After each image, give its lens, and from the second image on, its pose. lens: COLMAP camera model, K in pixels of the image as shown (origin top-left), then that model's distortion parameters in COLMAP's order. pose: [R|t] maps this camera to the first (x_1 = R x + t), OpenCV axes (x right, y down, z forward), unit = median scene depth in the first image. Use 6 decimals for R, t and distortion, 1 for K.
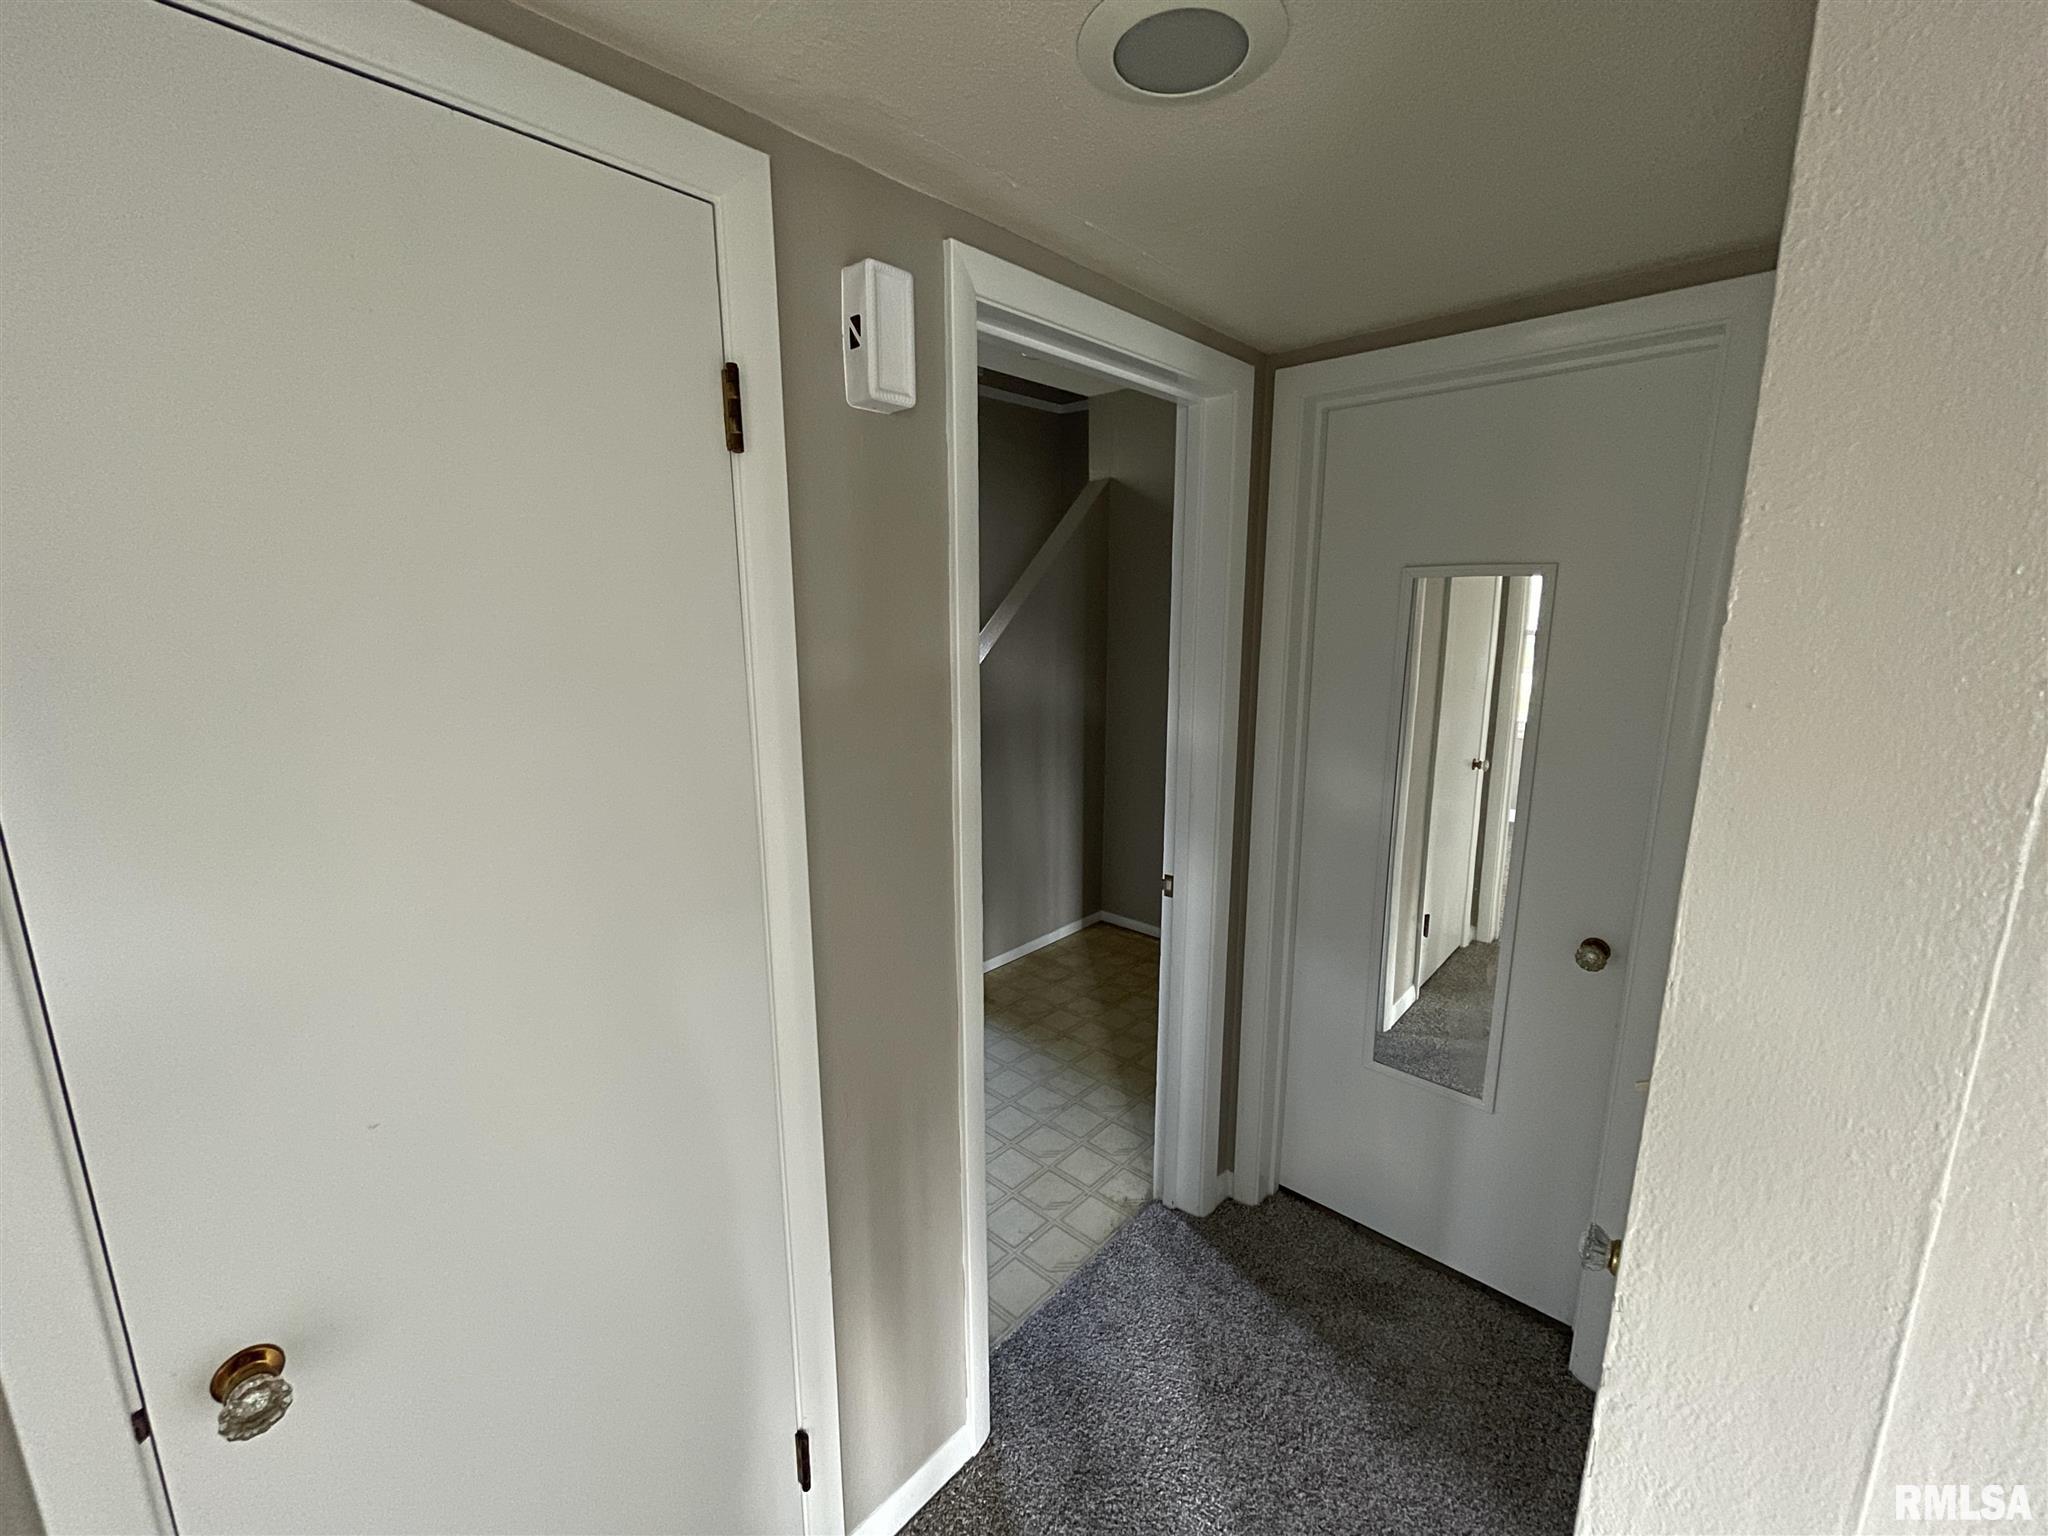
lens RADIAL K [[846.0, 0, 1024.0], [0, 846.0, 768.0], [0, 0, 1]] dist [0.011061, -0.000016]
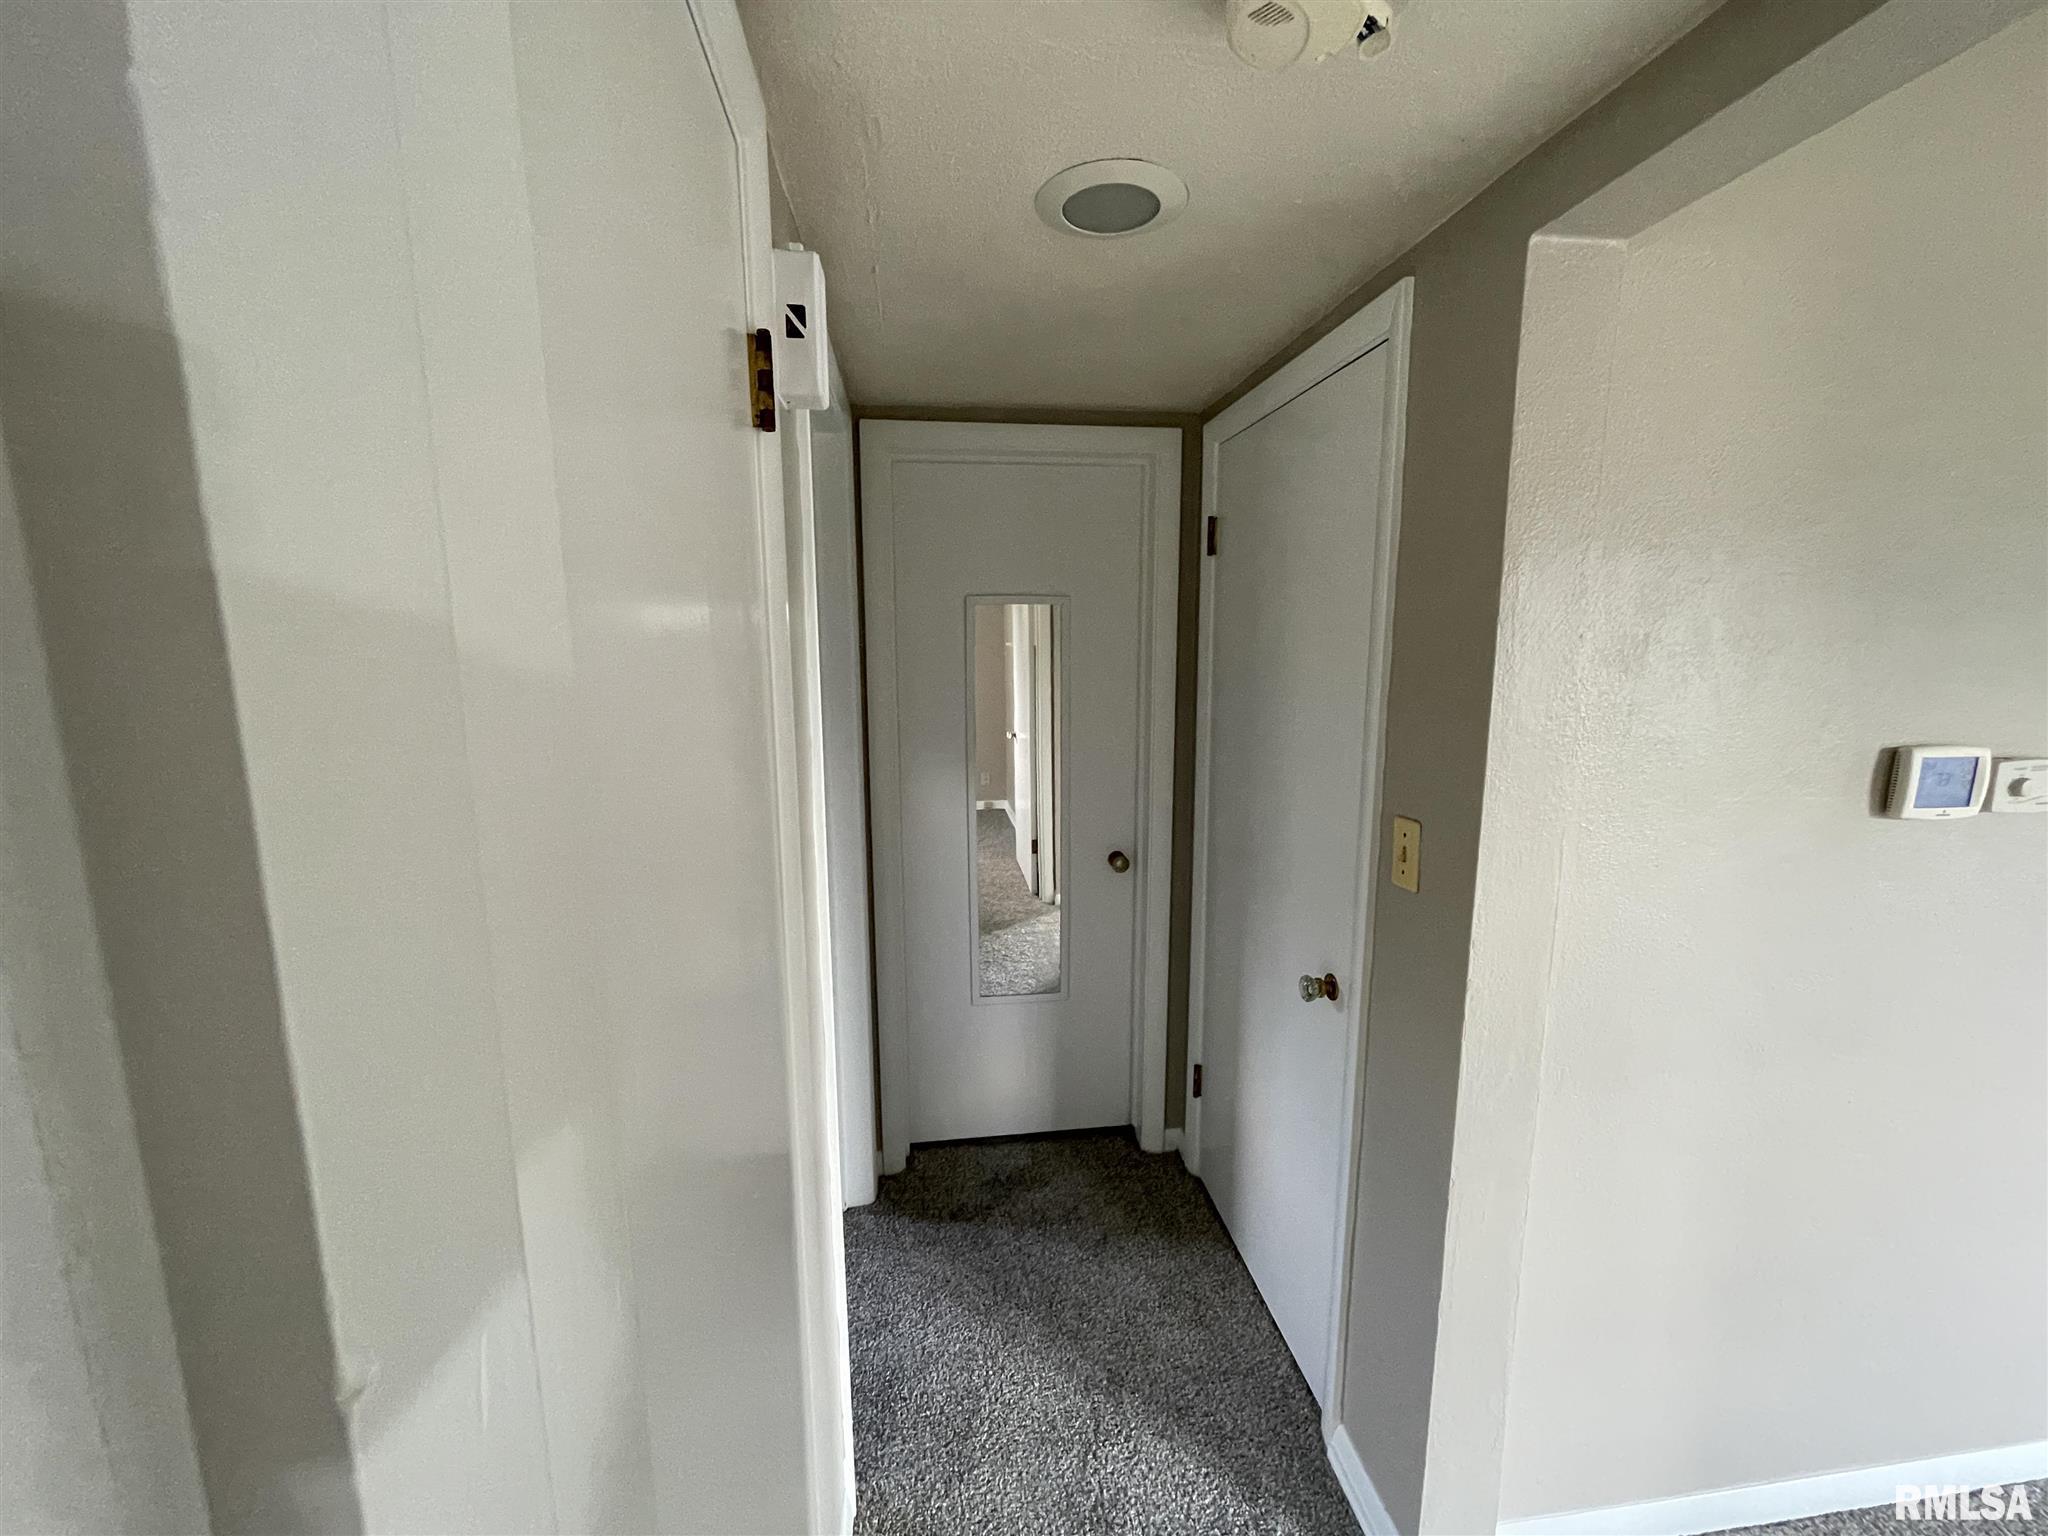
lens RADIAL K [[846.0, 0, 1024.0], [0, 846.0, 768.0], [0, 0, 1]] dist [0.011061, -0.000016]
pose [[0.640486, -0.118524, 0.758769, -0.513461], [0.150467, 0.988236, 0.027358, -0.006331], [-0.753086, 0.096647, 0.650785, 0.152855]]
